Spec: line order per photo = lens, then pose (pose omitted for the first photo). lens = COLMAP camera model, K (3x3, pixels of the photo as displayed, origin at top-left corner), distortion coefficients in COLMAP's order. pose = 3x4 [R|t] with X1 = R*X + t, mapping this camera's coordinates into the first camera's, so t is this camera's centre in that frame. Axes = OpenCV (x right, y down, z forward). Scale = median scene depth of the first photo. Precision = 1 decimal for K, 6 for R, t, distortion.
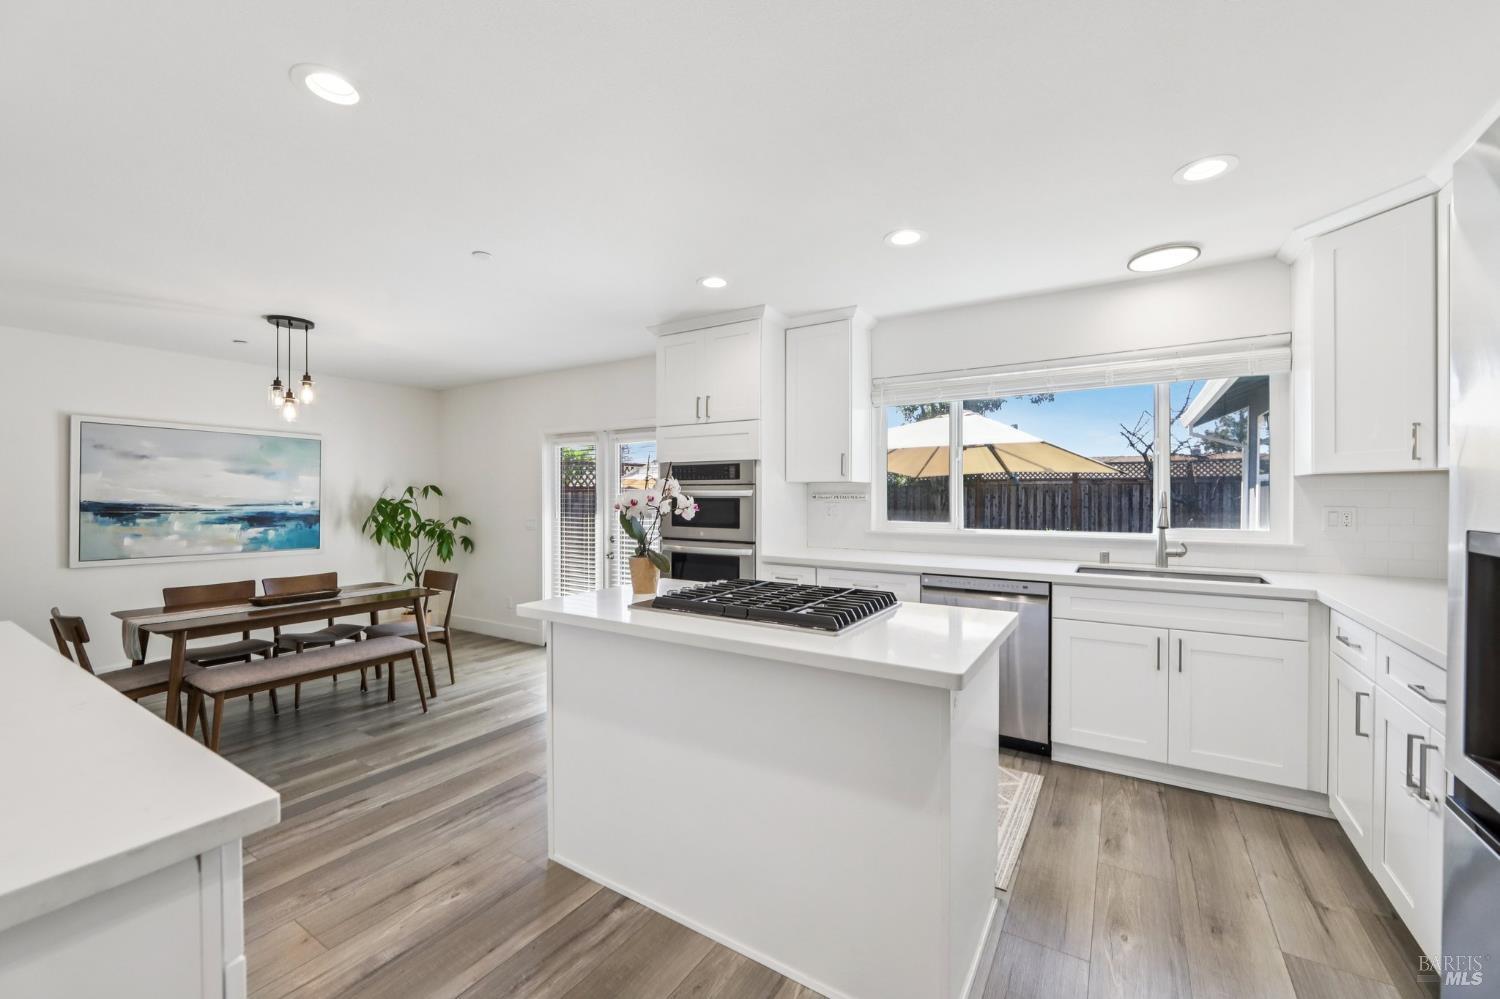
lens RADIAL K [[602.4, 0, 763.2], [0, 602.4, 499.1], [0, 0, 1]] dist [-0.008399, 0.000716]
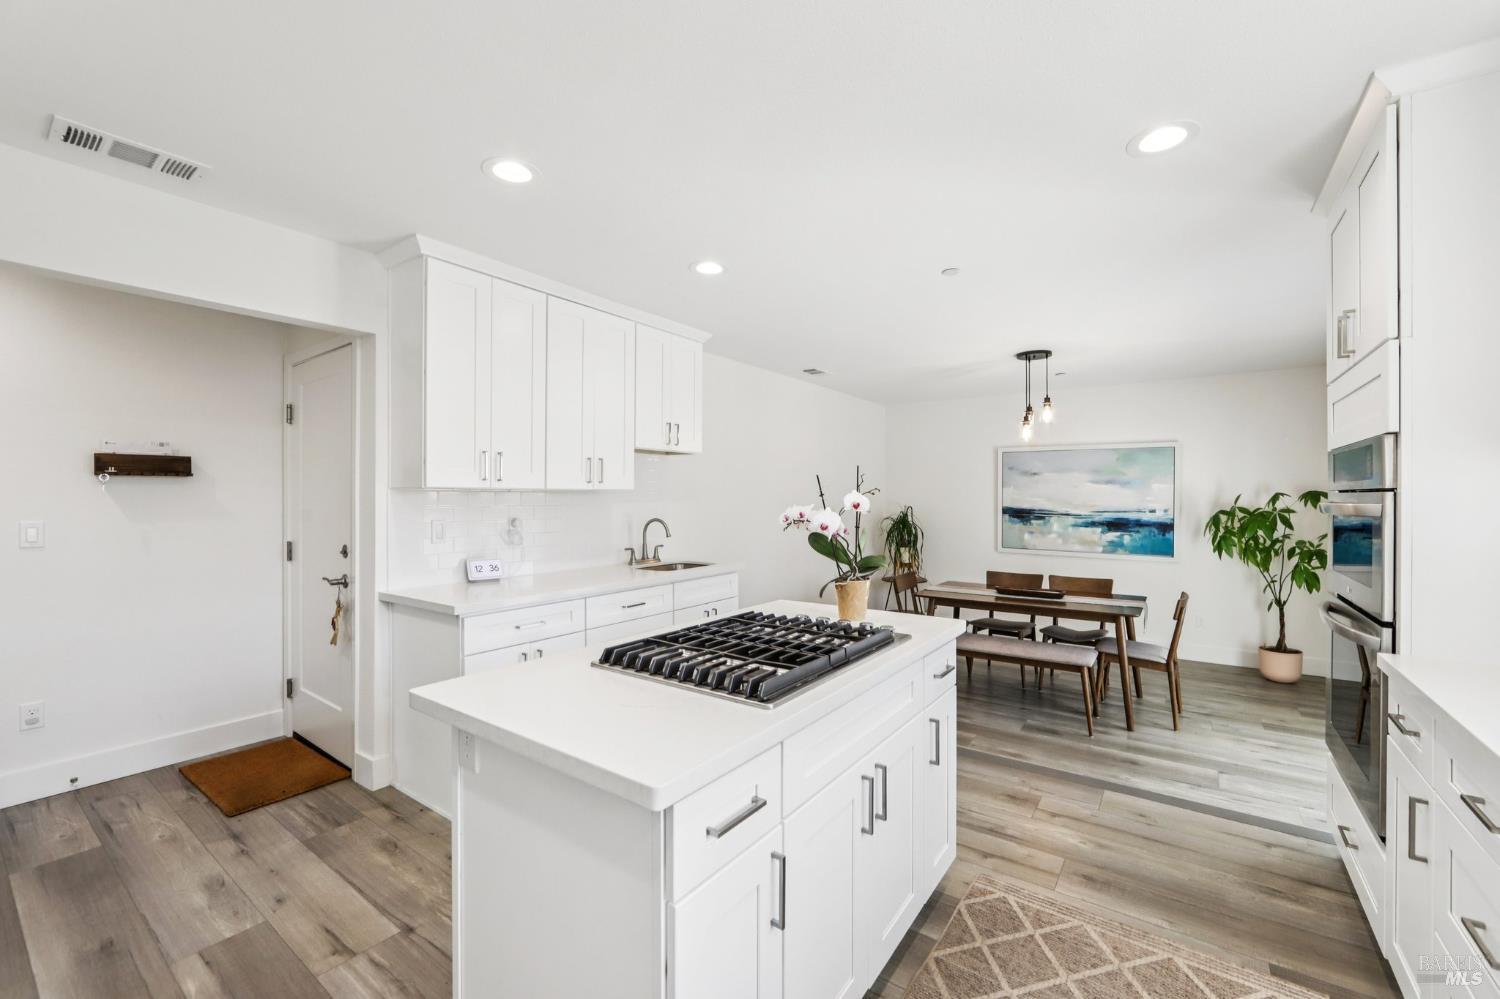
lens RADIAL K [[602.4, 0, 737.5], [0, 602.4, 499.8], [0, 0, 1]] dist [-0.008399, 0.000716]
pose [[-0.096302, 0.001205, -0.995351, 0.380250], [-0.003631, 0.999992, 0.001561, -0.013211], [0.995346, 0.003764, -0.096297, 0.479502]]
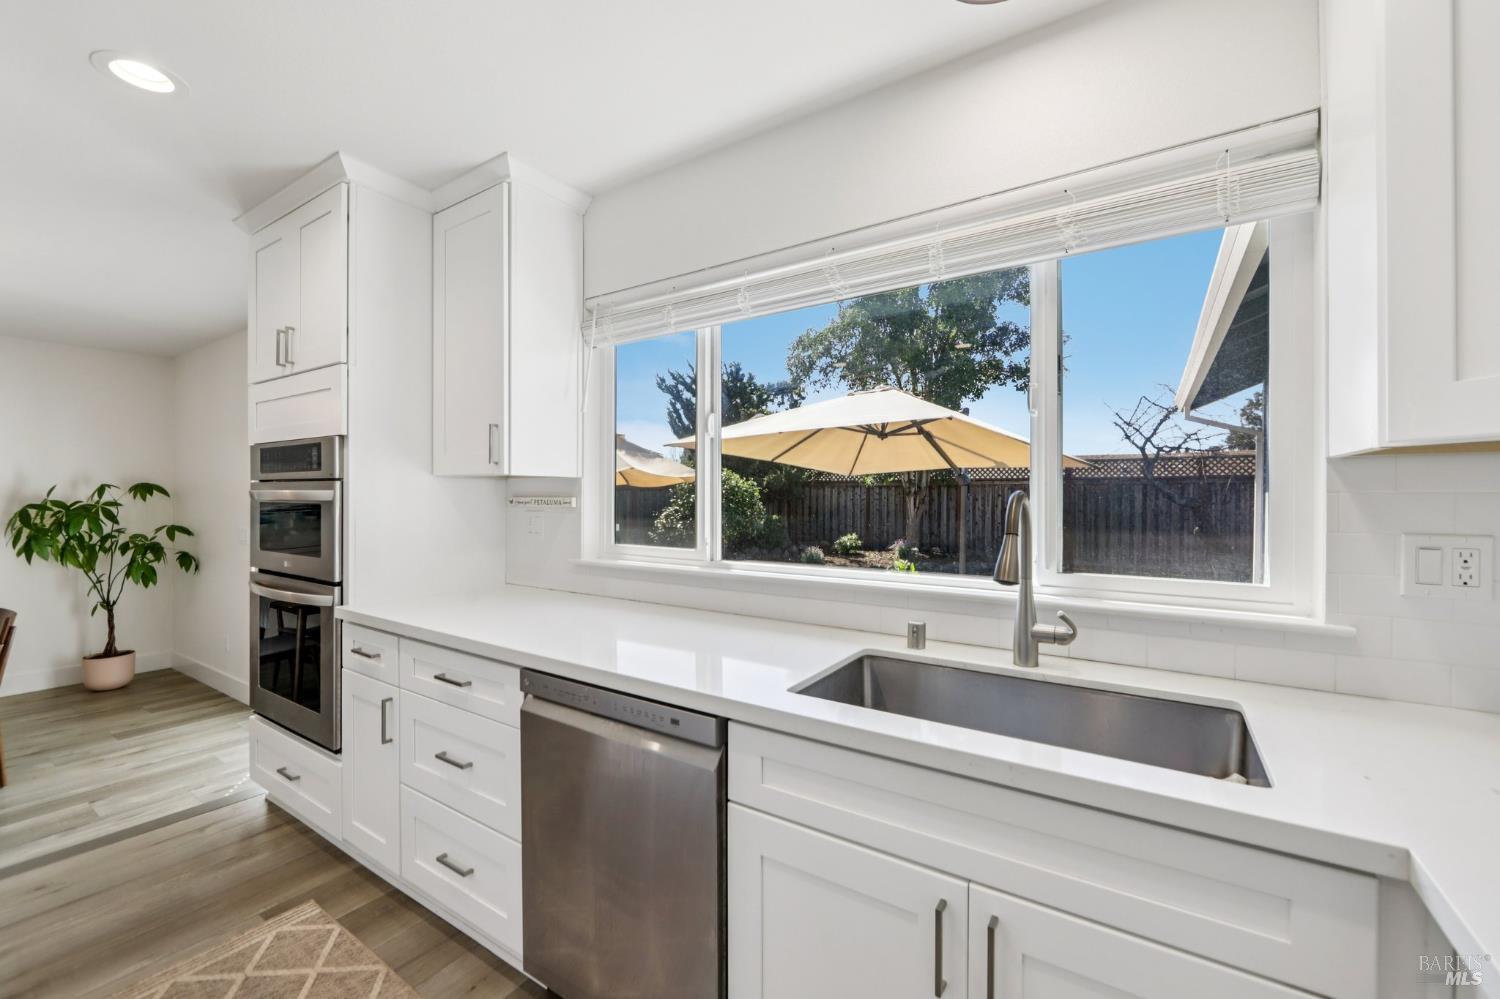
lens RADIAL K [[602.4, 0, 774.2], [0, 602.4, 498.5], [0, 0, 1]] dist [-0.008399, 0.000716]
pose [[0.999839, 0.003272, -0.017638, 0.332348], [-0.003298, 0.999994, -0.001402, -0.005981], [0.017633, 0.001460, 0.999843, 0.376343]]
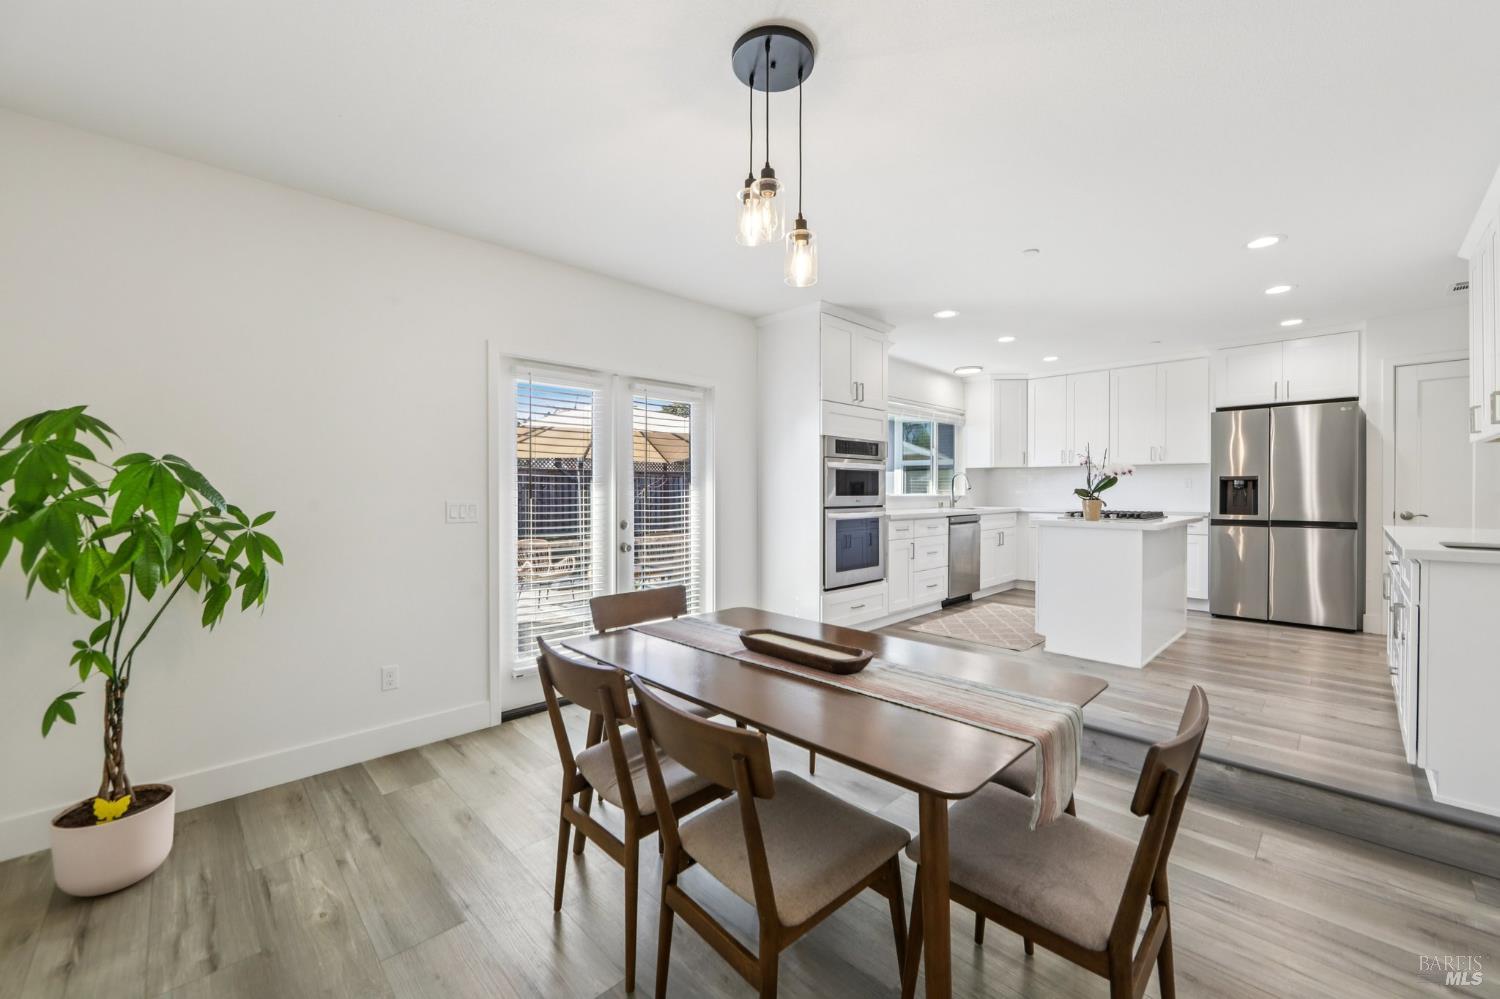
lens RADIAL K [[602.4, 0, 753.8], [0, 602.4, 493.8], [0, 0, 1]] dist [-0.008399, 0.000716]
pose [[0.225981, -0.008002, 0.974099, -1.117109], [0.008449, 0.999945, 0.006254, 0.029937], [-0.974095, 0.006816, 0.226036, 0.819913]]
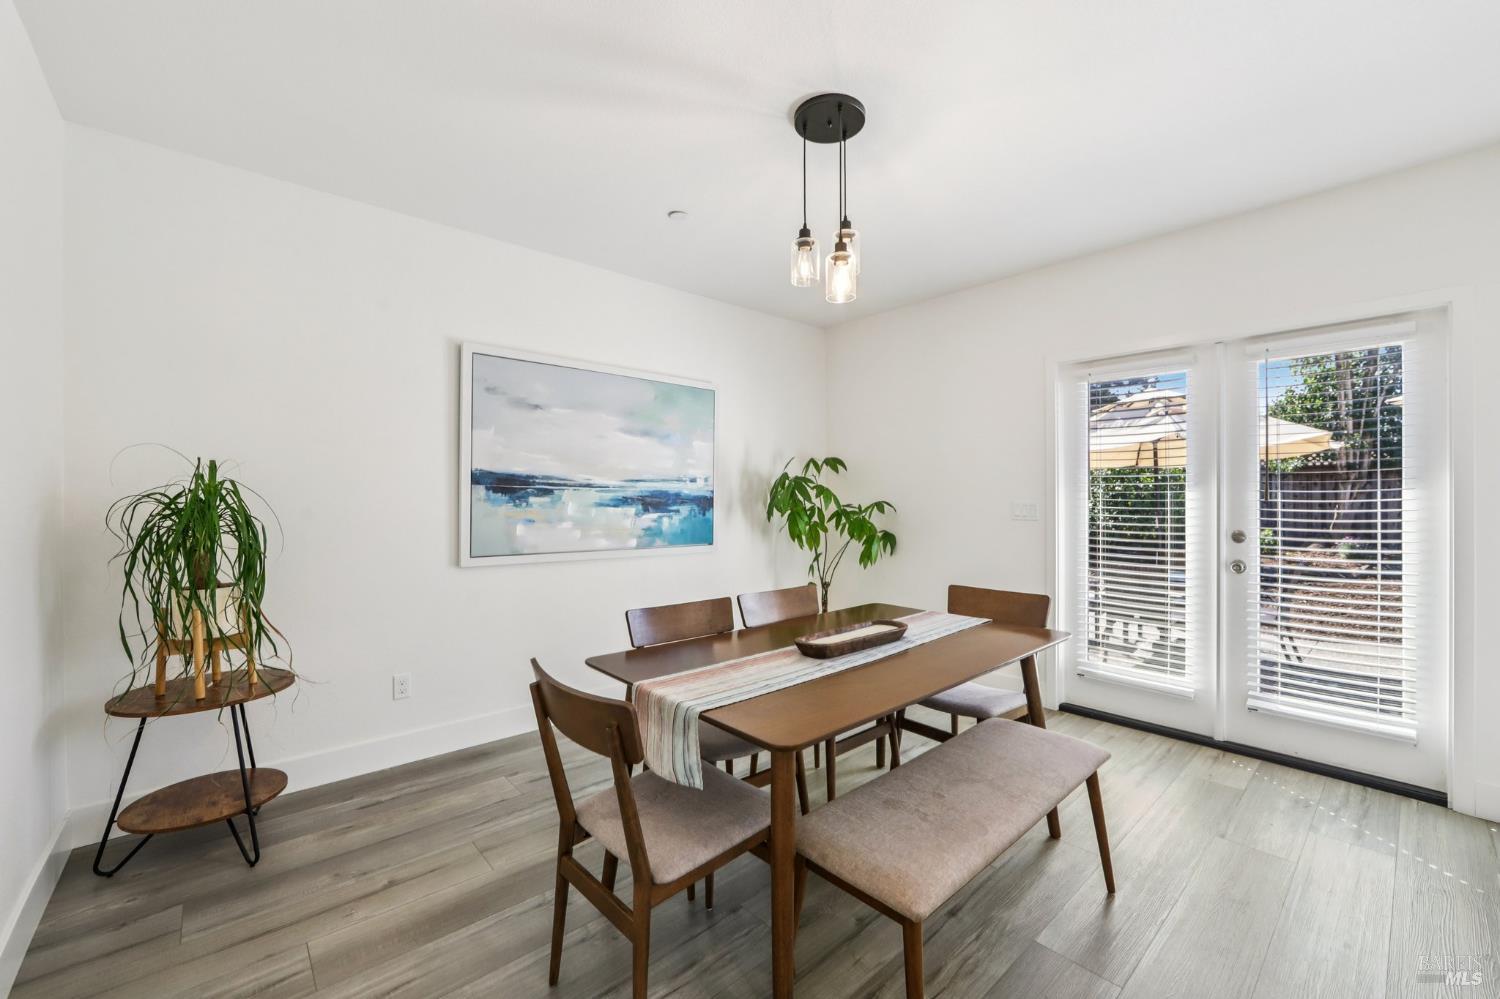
lens RADIAL K [[602.4, 0, 739.7], [0, 602.4, 501.9], [0, 0, 1]] dist [-0.008399, 0.000716]
pose [[0.958923, -0.000693, -0.283667, -0.634873], [0.000673, 1.000000, -0.000166, 0.040045], [0.283667, -0.000032, 0.958923, 0.412840]]
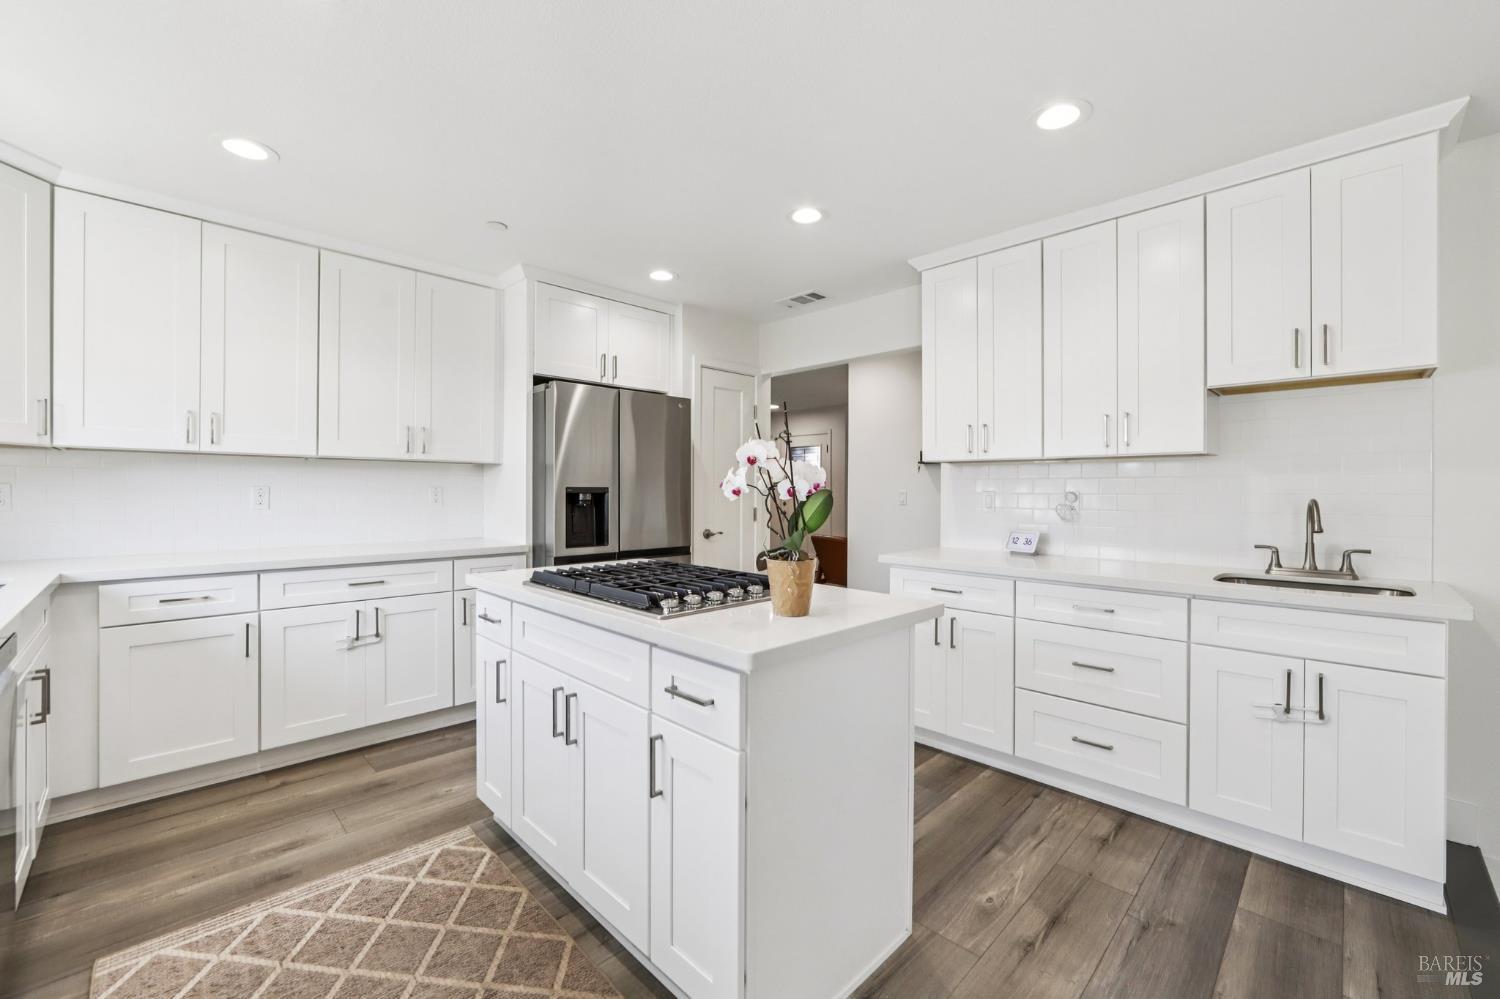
lens RADIAL K [[602.4, 0, 766.5], [0, 602.4, 485.2], [0, 0, 1]] dist [-0.008399, 0.000716]
pose [[-0.976805, -0.005493, 0.214060, -0.161605], [-0.006251, 0.999976, -0.002862, 0.008875], [-0.214040, -0.004134, -0.976816, 0.866147]]
